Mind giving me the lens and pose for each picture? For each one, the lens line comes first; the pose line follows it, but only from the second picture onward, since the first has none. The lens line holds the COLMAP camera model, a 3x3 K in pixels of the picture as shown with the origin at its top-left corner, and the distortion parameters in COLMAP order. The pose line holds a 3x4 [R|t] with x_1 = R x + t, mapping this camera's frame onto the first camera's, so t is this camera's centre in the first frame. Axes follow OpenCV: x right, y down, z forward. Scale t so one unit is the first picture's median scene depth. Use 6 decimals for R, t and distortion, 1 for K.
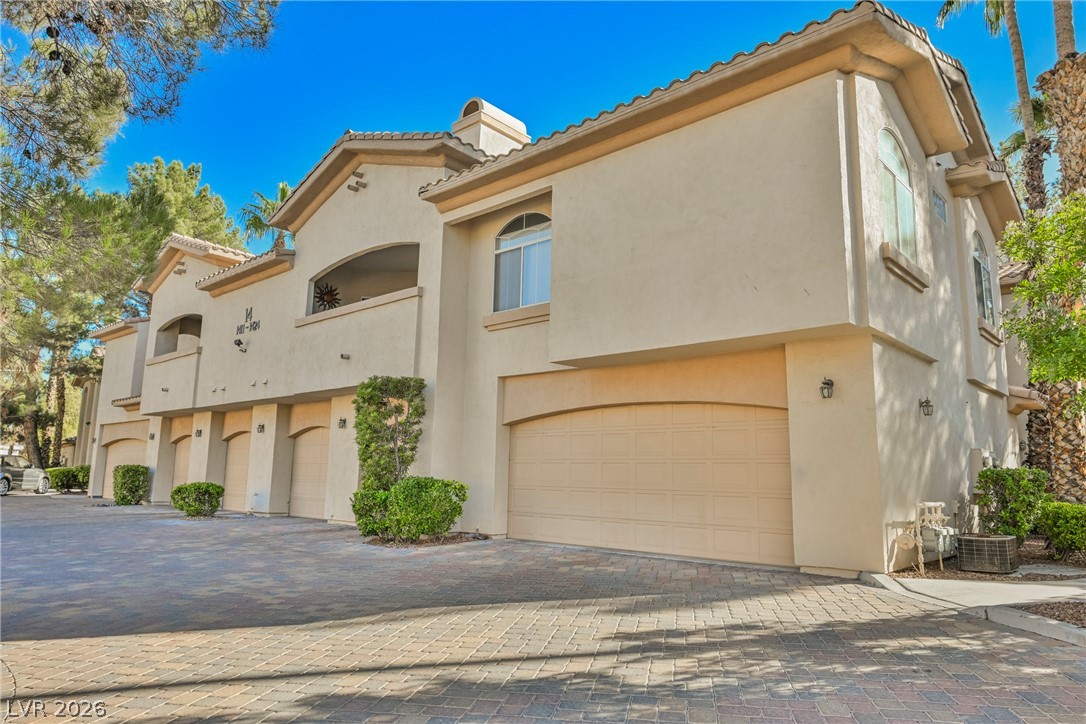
lens RADIAL K [[688.3, 0, 543.3], [0, 688.3, 364.0], [0, 0, 1]] dist [0.001177, -0.001249]
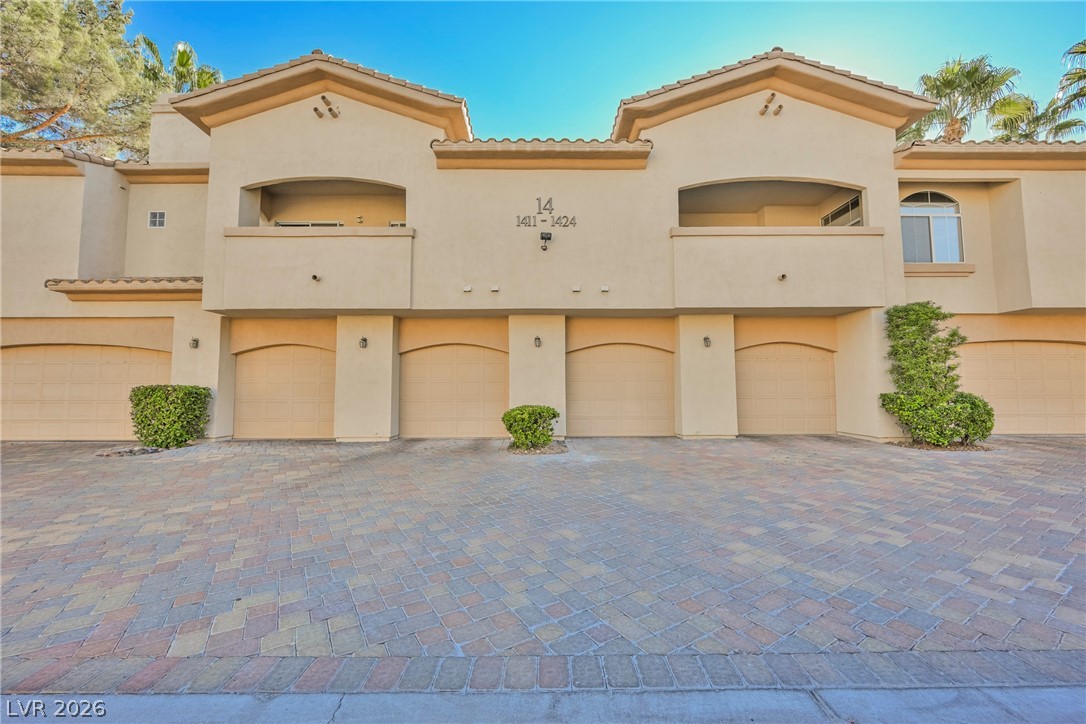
lens RADIAL K [[375.8, 0, 541.9], [0, 375.8, 360.7], [0, 0, 1]] dist [0.000522, 0.000003]
pose [[0.748146, 0.032618, 0.662732, -1.186532], [-0.090205, 0.994518, 0.052883, 0.150274], [-0.657374, -0.099346, 0.746987, 1.041760]]
